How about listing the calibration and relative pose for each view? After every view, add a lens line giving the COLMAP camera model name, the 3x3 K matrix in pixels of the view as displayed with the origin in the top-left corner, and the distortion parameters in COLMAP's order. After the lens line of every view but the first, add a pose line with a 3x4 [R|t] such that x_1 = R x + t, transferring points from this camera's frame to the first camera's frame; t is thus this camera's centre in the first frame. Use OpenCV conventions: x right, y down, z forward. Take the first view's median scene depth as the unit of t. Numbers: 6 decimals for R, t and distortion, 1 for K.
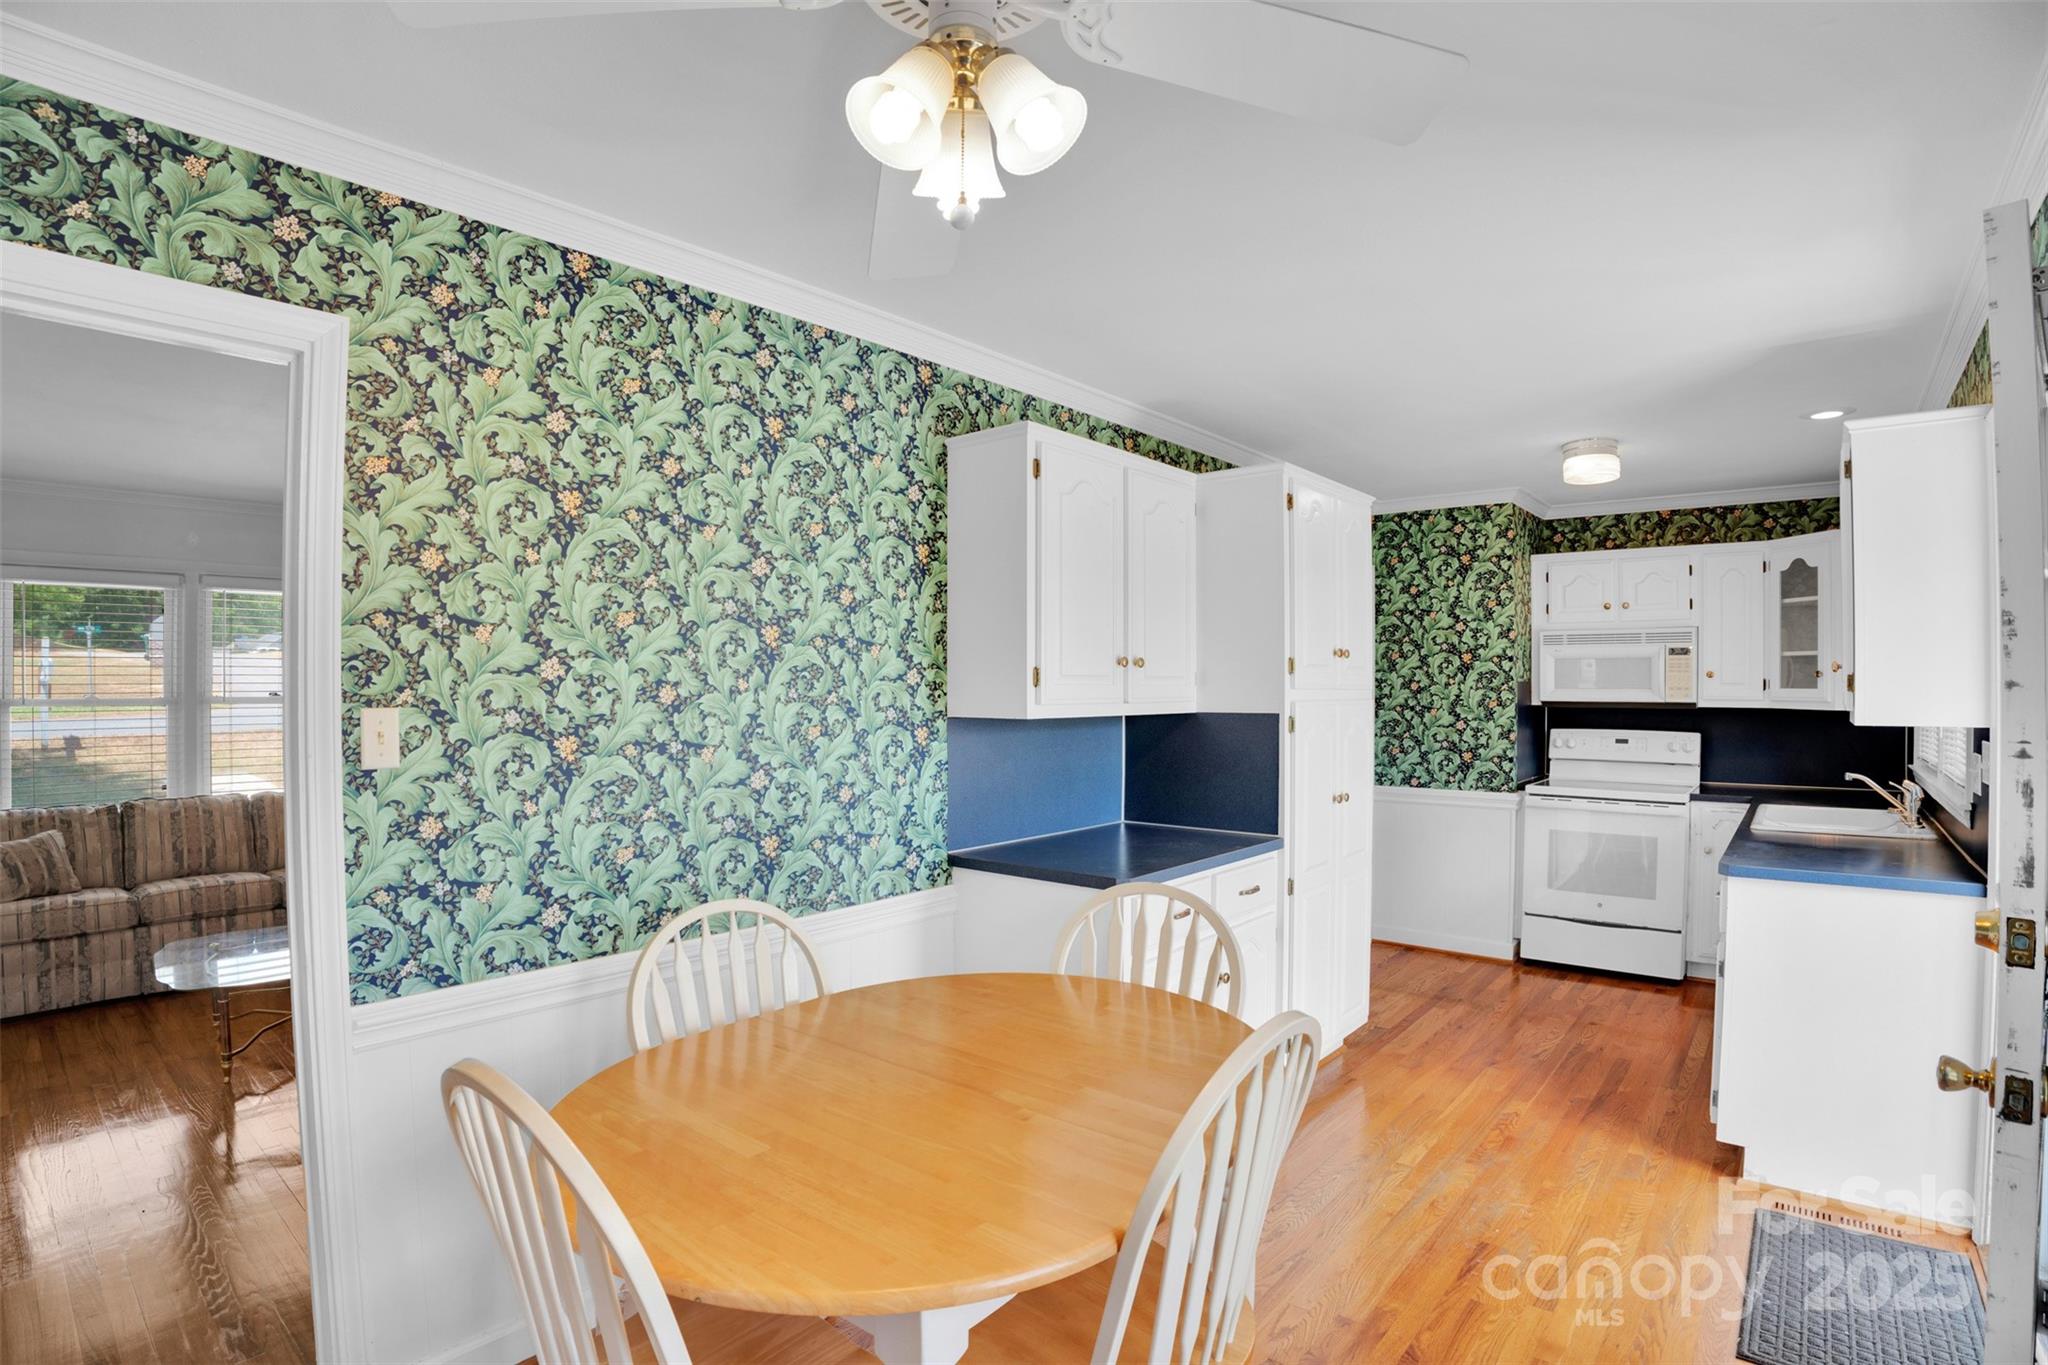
lens RADIAL K [[989.0, 0, 1033.6], [0, 989.0, 686.5], [0, 0, 1]] dist [-0.097908, 0.023831]
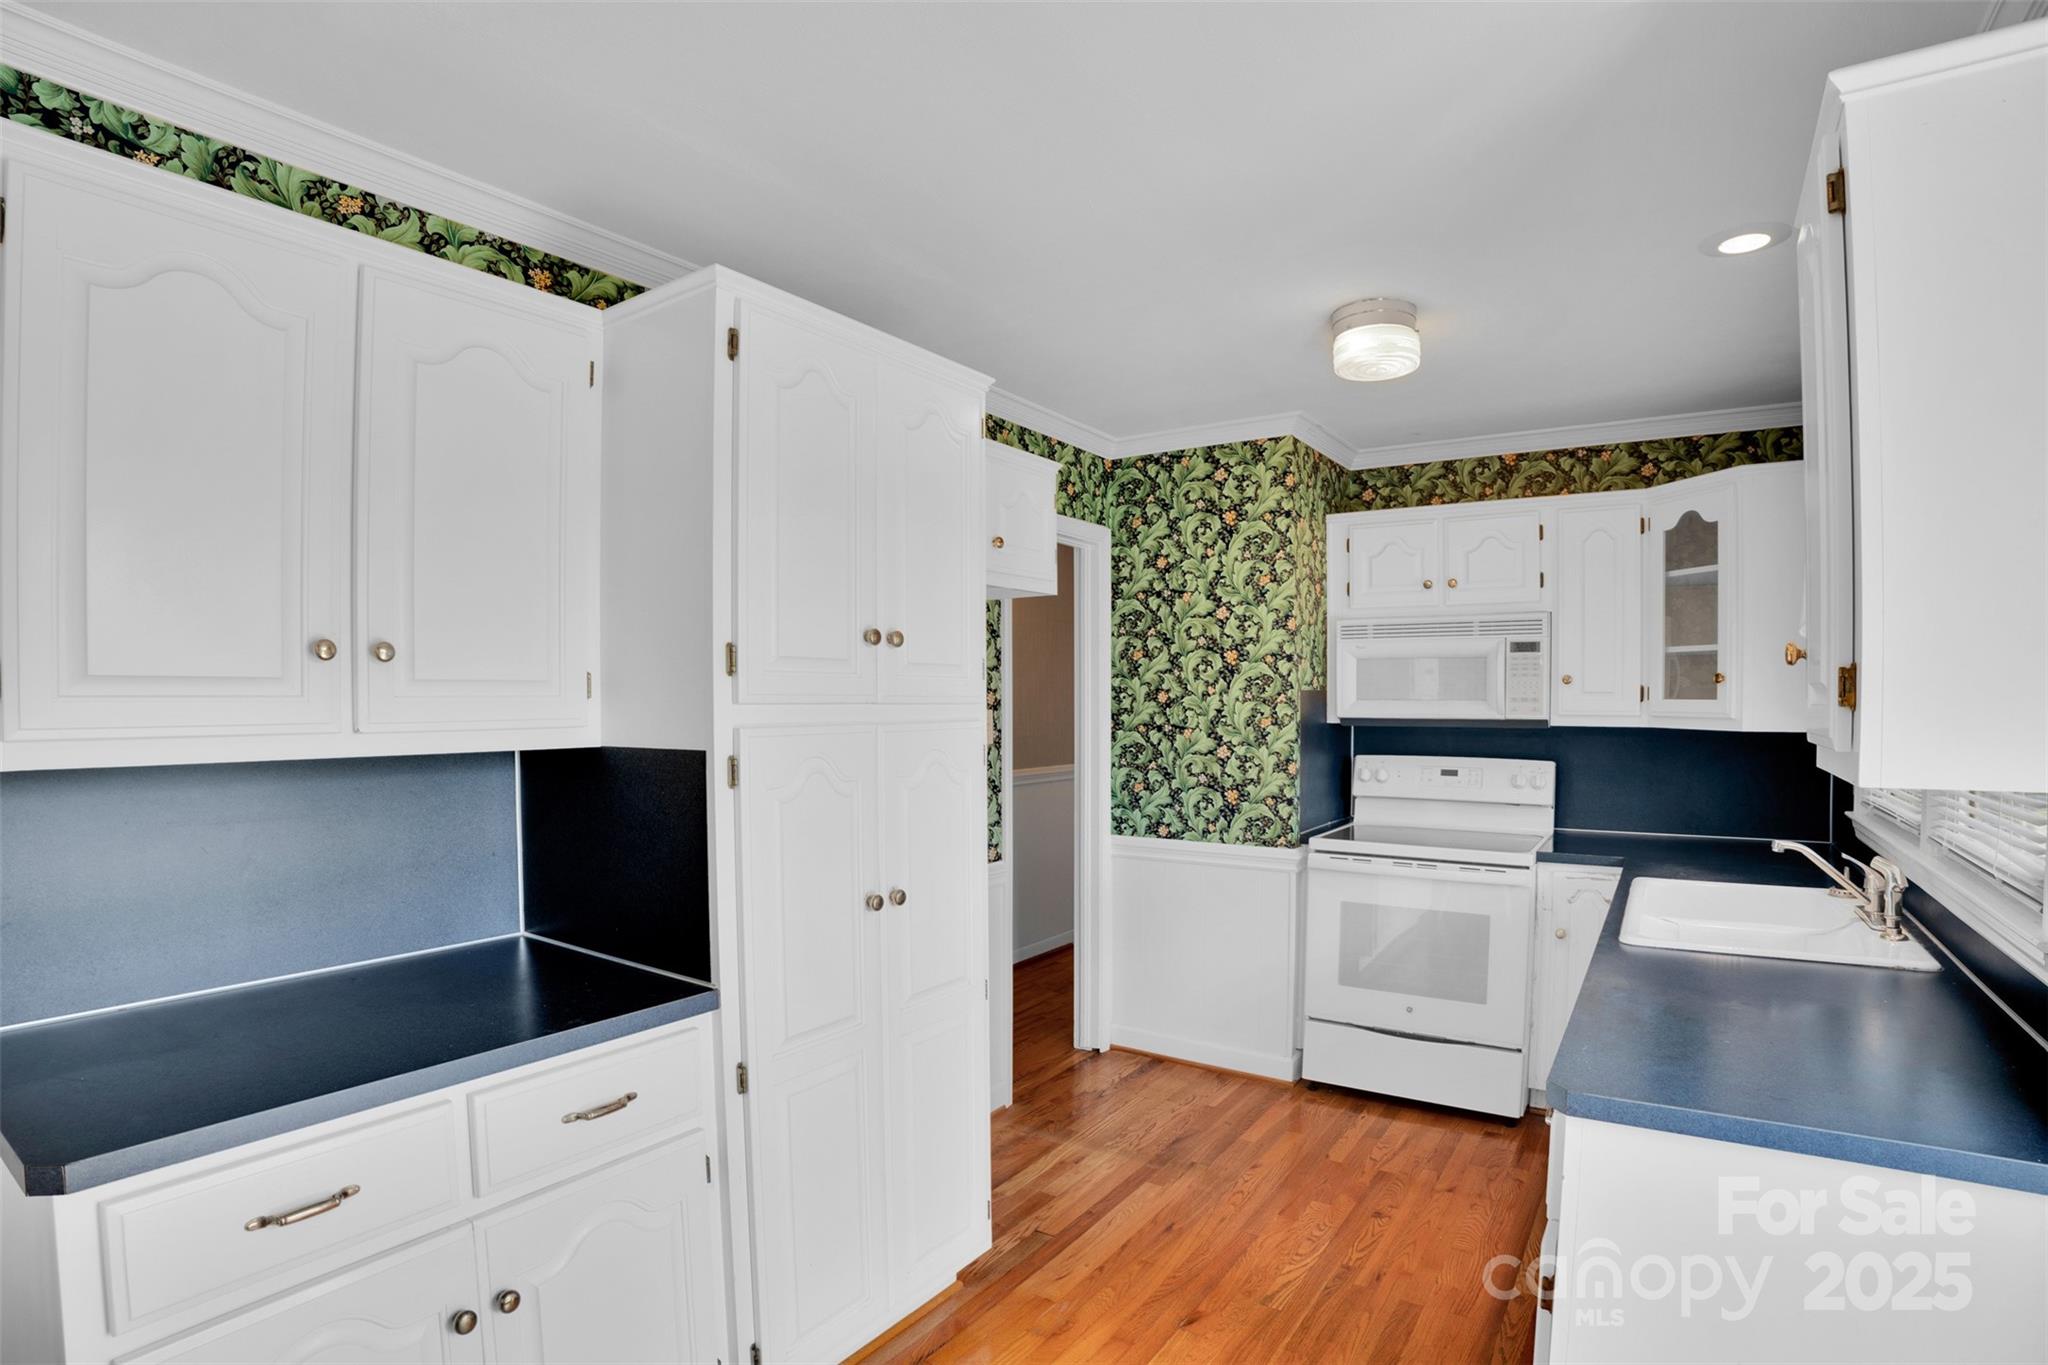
lens RADIAL K [[954.9, 0, 1018.4], [0, 954.9, 715.8], [0, 0, 1]] dist [-0.097344, 0.020280]
pose [[0.997732, -0.004116, 0.067185, 0.255372], [0.002940, 0.999841, 0.017596, 0.000860], [-0.067247, -0.017359, 0.997585, 0.332795]]
